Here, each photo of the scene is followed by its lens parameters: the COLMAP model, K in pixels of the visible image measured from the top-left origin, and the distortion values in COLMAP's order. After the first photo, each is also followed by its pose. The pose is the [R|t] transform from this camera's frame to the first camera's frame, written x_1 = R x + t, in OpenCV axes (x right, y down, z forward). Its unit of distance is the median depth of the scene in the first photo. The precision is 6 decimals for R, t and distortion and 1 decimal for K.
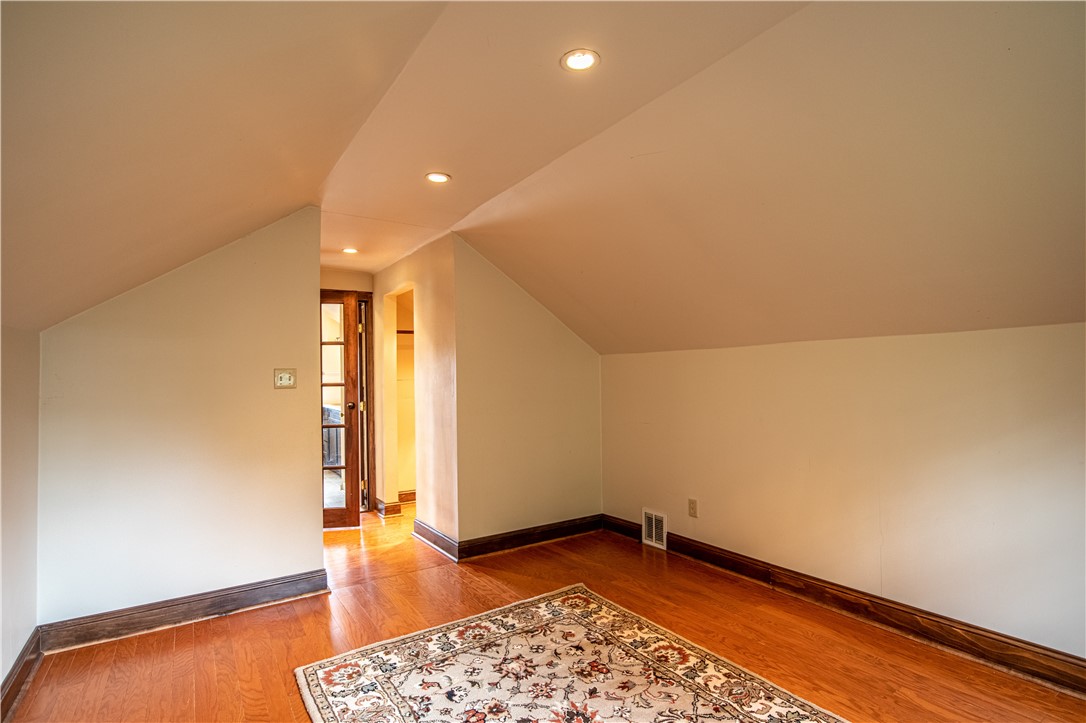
lens RADIAL K [[547.5, 0, 542.5], [0, 547.5, 362.8], [0, 0, 1]] dist [-0.003996, 0.000252]
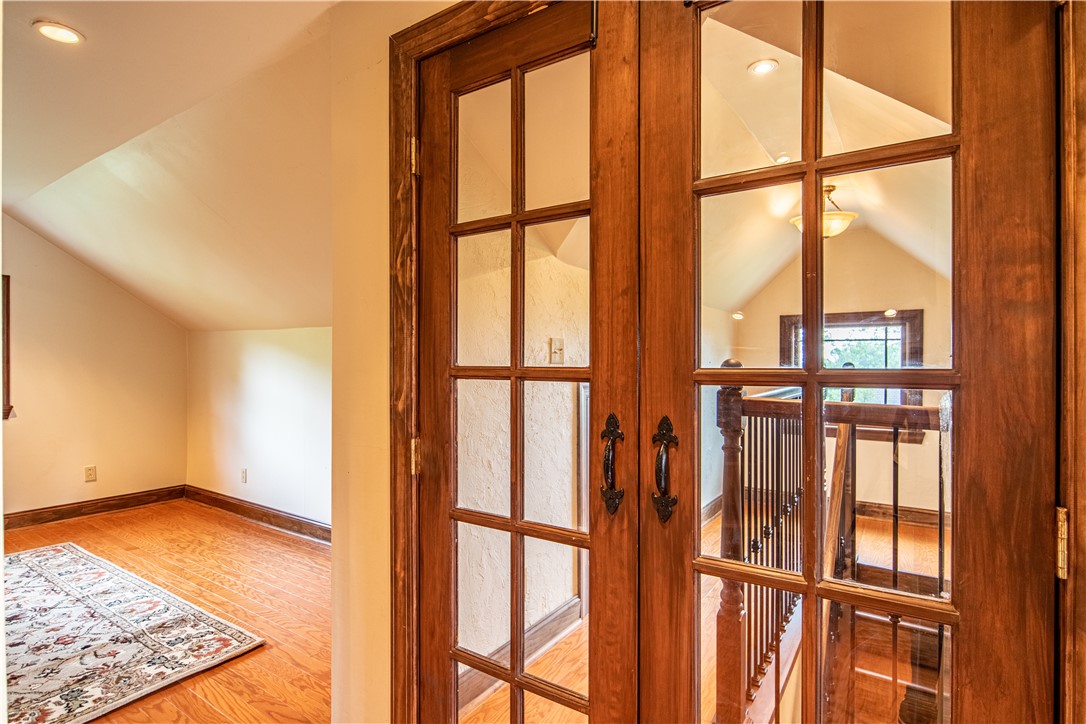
lens RADIAL K [[547.5, 0, 543.9], [0, 547.5, 359.8], [0, 0, 1]] dist [-0.003996, 0.000252]
pose [[-0.921232, 0.027829, -0.388016, -0.551105], [0.032995, 0.999433, -0.006655, 0.060416], [0.387611, -0.018933, -0.921629, 2.158546]]
